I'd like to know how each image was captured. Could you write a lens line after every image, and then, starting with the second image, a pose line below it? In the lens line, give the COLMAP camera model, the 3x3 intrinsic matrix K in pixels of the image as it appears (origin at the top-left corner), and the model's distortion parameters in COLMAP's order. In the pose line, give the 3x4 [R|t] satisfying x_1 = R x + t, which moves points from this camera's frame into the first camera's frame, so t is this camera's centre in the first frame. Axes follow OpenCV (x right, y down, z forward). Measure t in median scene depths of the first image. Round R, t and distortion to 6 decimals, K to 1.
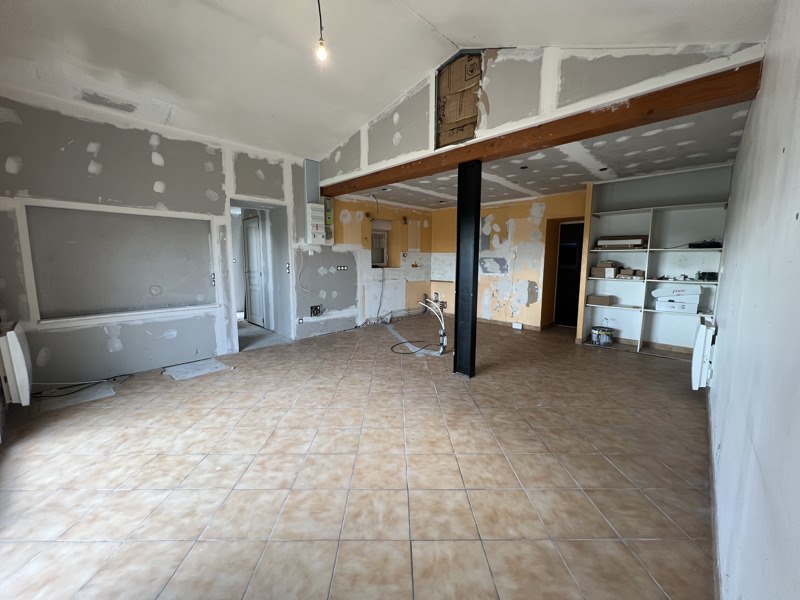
lens RADIAL K [[320.5, 0, 398.2], [0, 320.5, 299.5], [0, 0, 1]] dist [-0.002260, -0.000261]
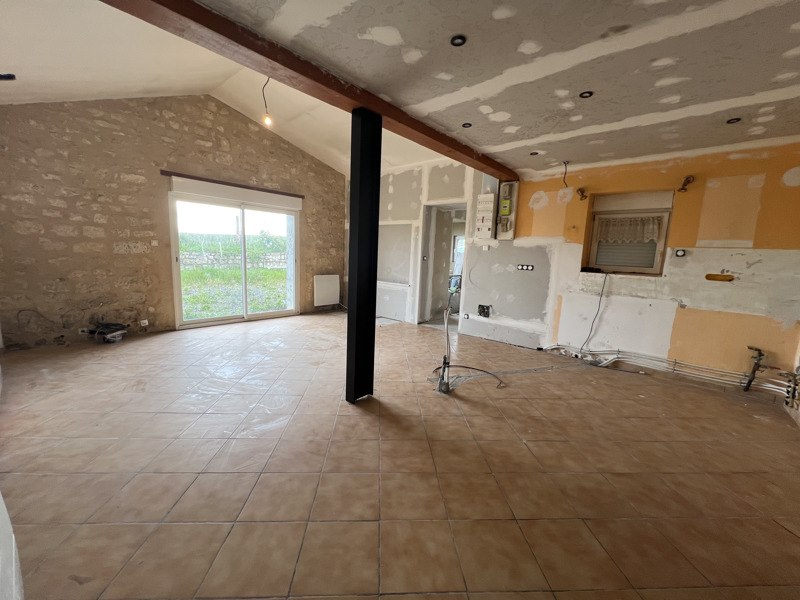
lens RADIAL K [[320.5, 0, 398.2], [0, 320.5, 299.5], [0, 0, 1]] dist [-0.002260, -0.000261]
pose [[0.047684, 0.141828, -0.988742, 0.603070], [-0.166225, 0.977192, 0.132155, -0.072902], [0.984934, 0.158052, 0.070172, 0.647990]]
